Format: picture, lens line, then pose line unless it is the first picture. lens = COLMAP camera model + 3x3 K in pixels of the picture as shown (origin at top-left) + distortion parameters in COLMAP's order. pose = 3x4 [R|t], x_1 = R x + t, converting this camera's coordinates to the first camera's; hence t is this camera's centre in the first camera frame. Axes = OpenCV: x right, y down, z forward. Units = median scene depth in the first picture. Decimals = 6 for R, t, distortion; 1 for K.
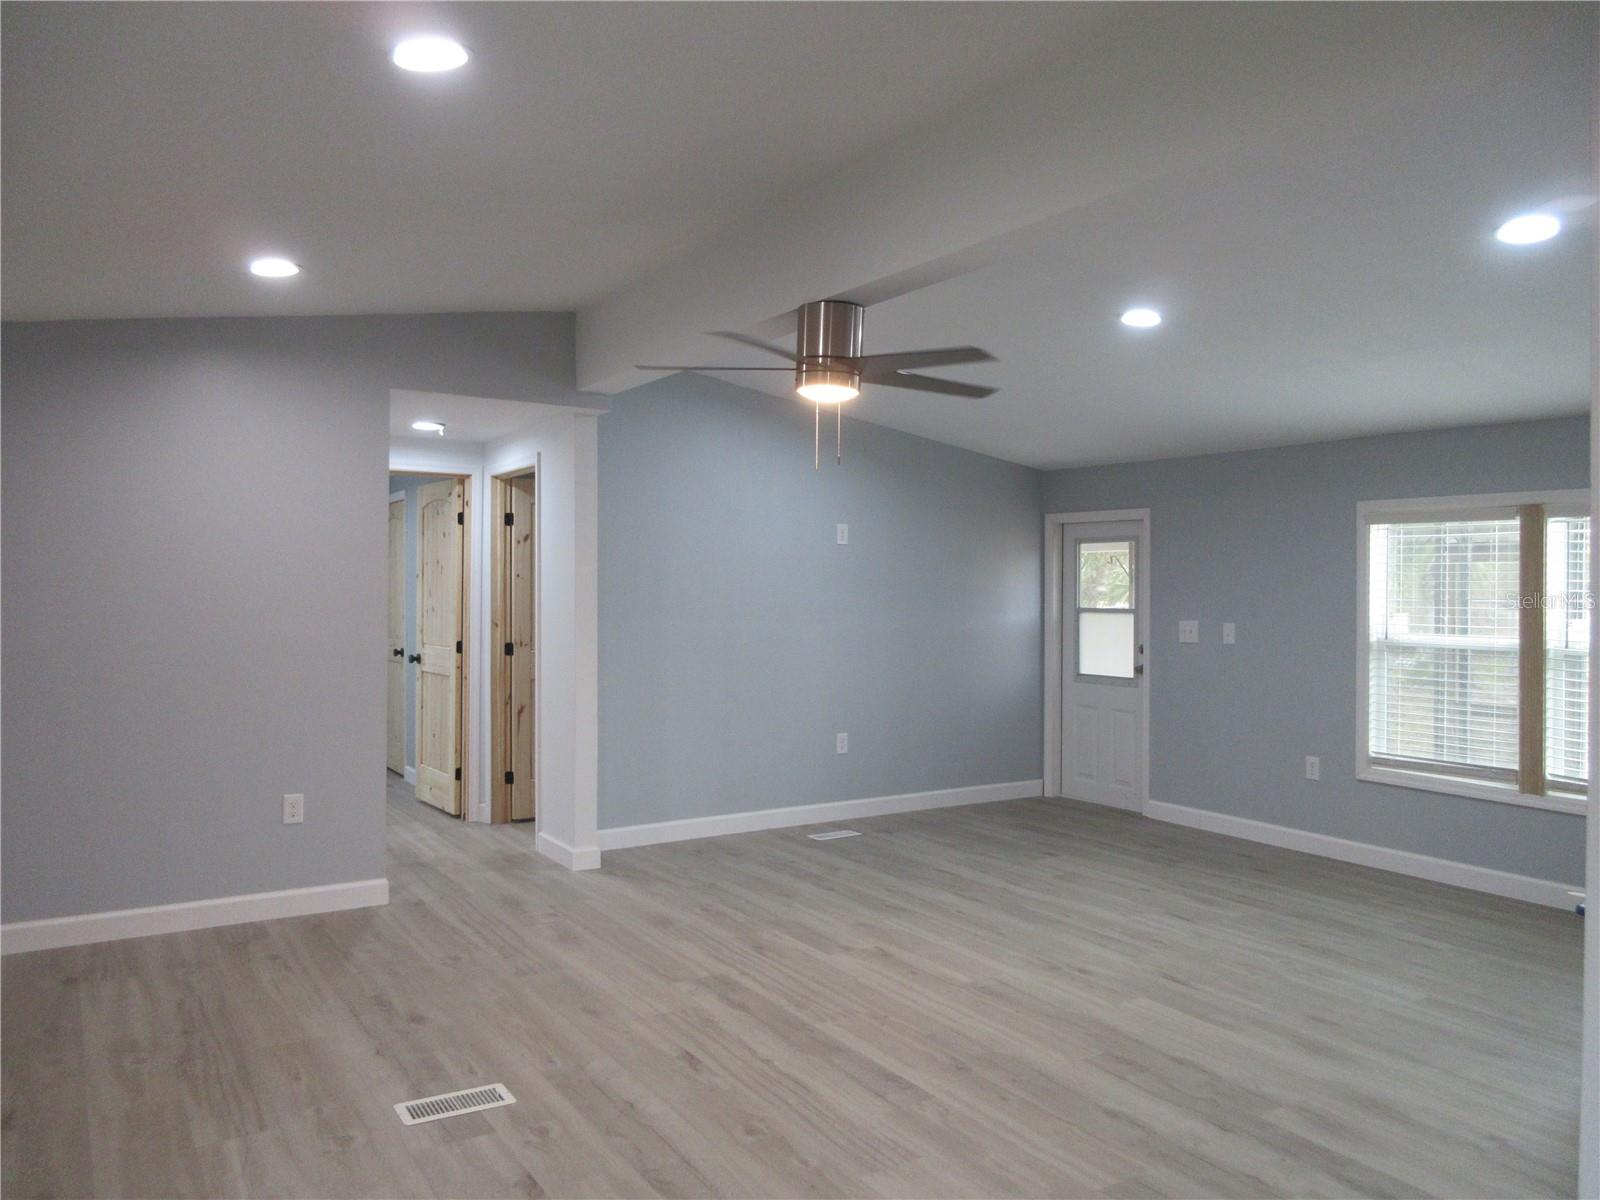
lens RADIAL K [[1179.3, 0, 802.6], [0, 1179.3, 593.7], [0, 0, 1]] dist [-0.007256, 0.002324]
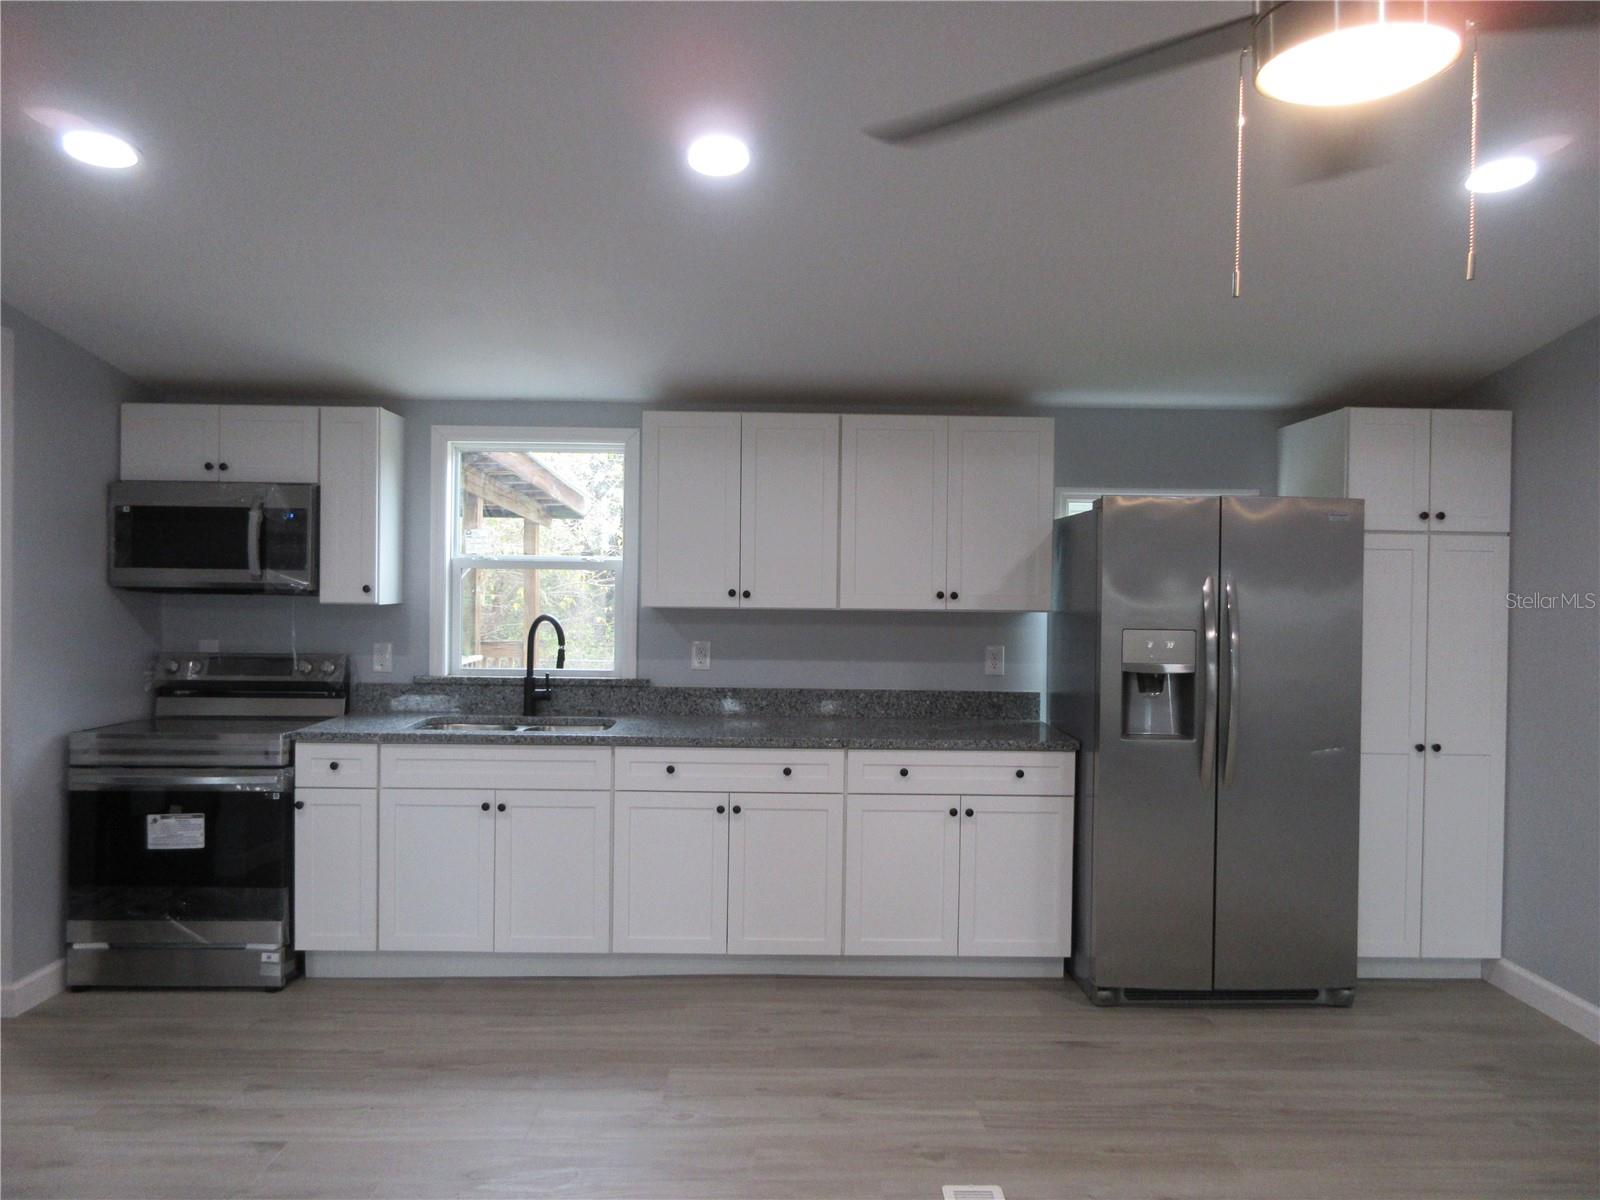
lens RADIAL K [[1179.3, 0, 802.6], [0, 1179.3, 593.7], [0, 0, 1]] dist [-0.007256, 0.002324]
pose [[-0.519892, -0.003359, -0.854225, 0.369666], [-0.022158, 0.999709, 0.009555, -0.017623], [0.853944, 0.023895, -0.519815, 0.979413]]
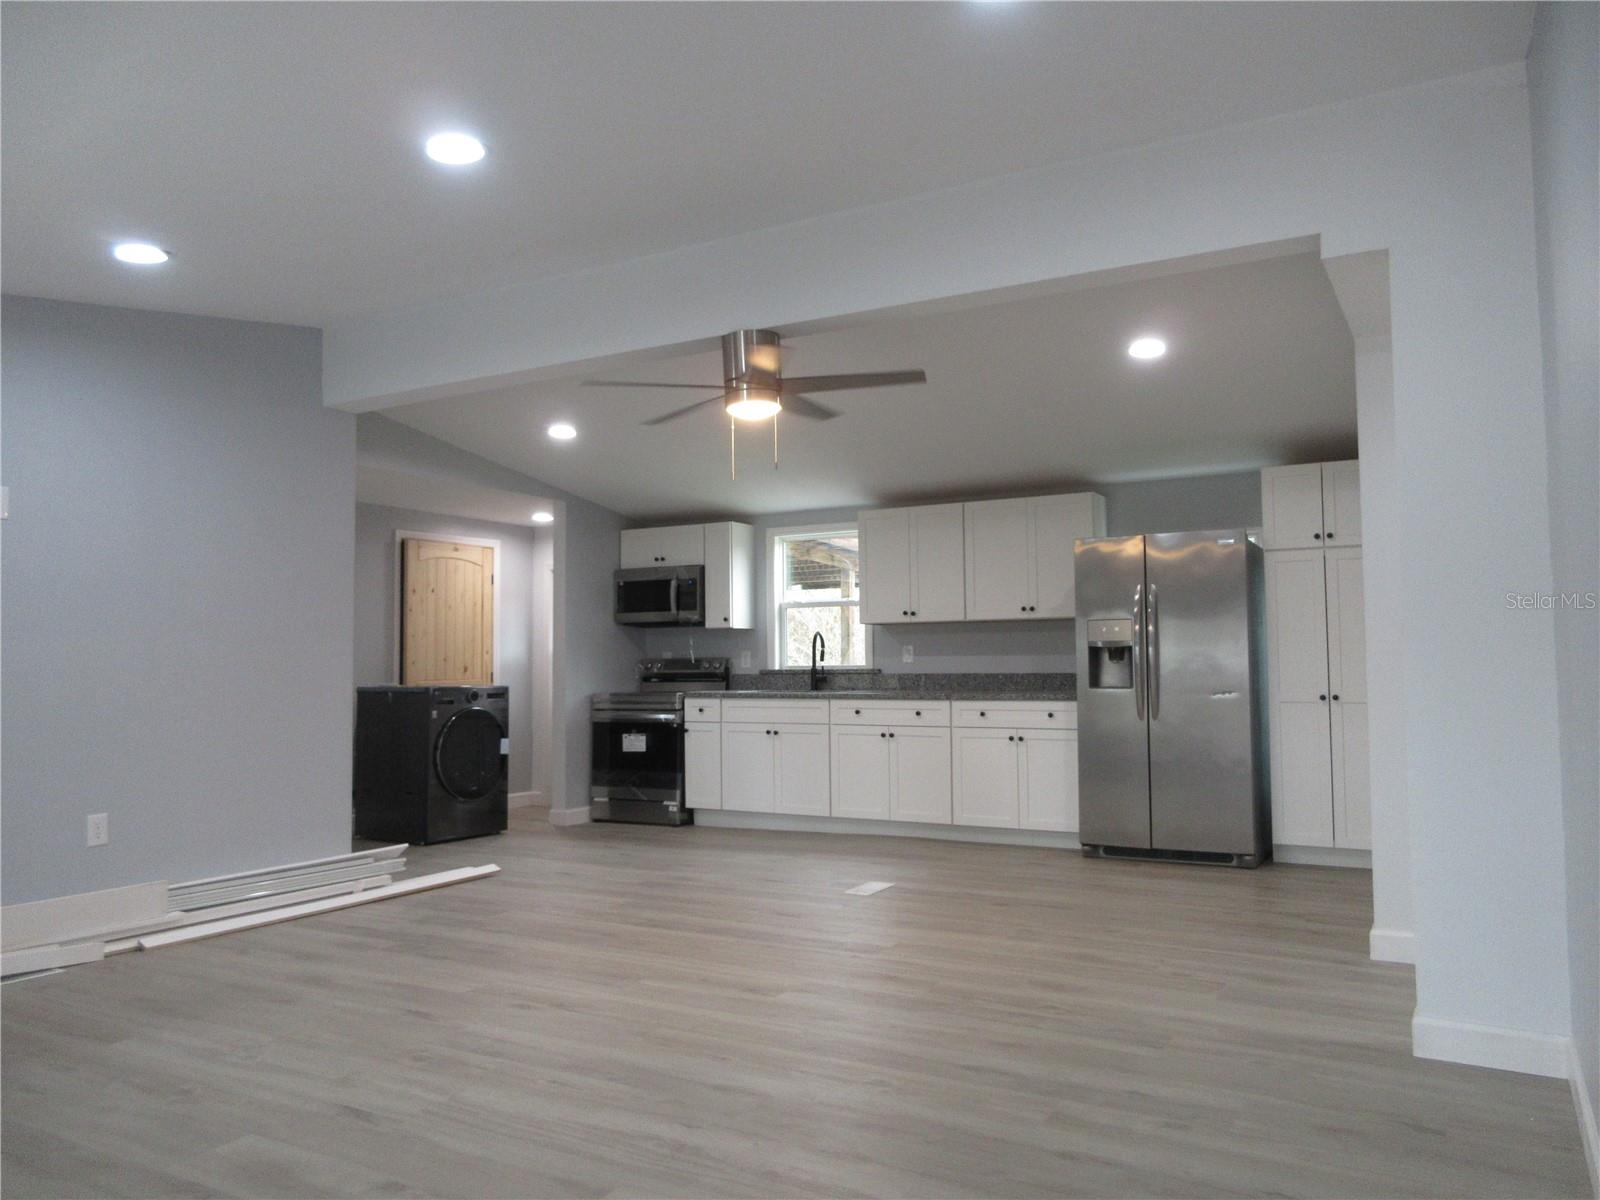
lens RADIAL K [[1179.3, 0, 802.6], [0, 1179.3, 593.7], [0, 0, 1]] dist [-0.007256, 0.002324]
pose [[-0.884561, -0.027534, -0.465611, 0.472601], [-0.000010, 0.998257, -0.059012, 0.070256], [0.466424, -0.052195, -0.883020, 1.893365]]
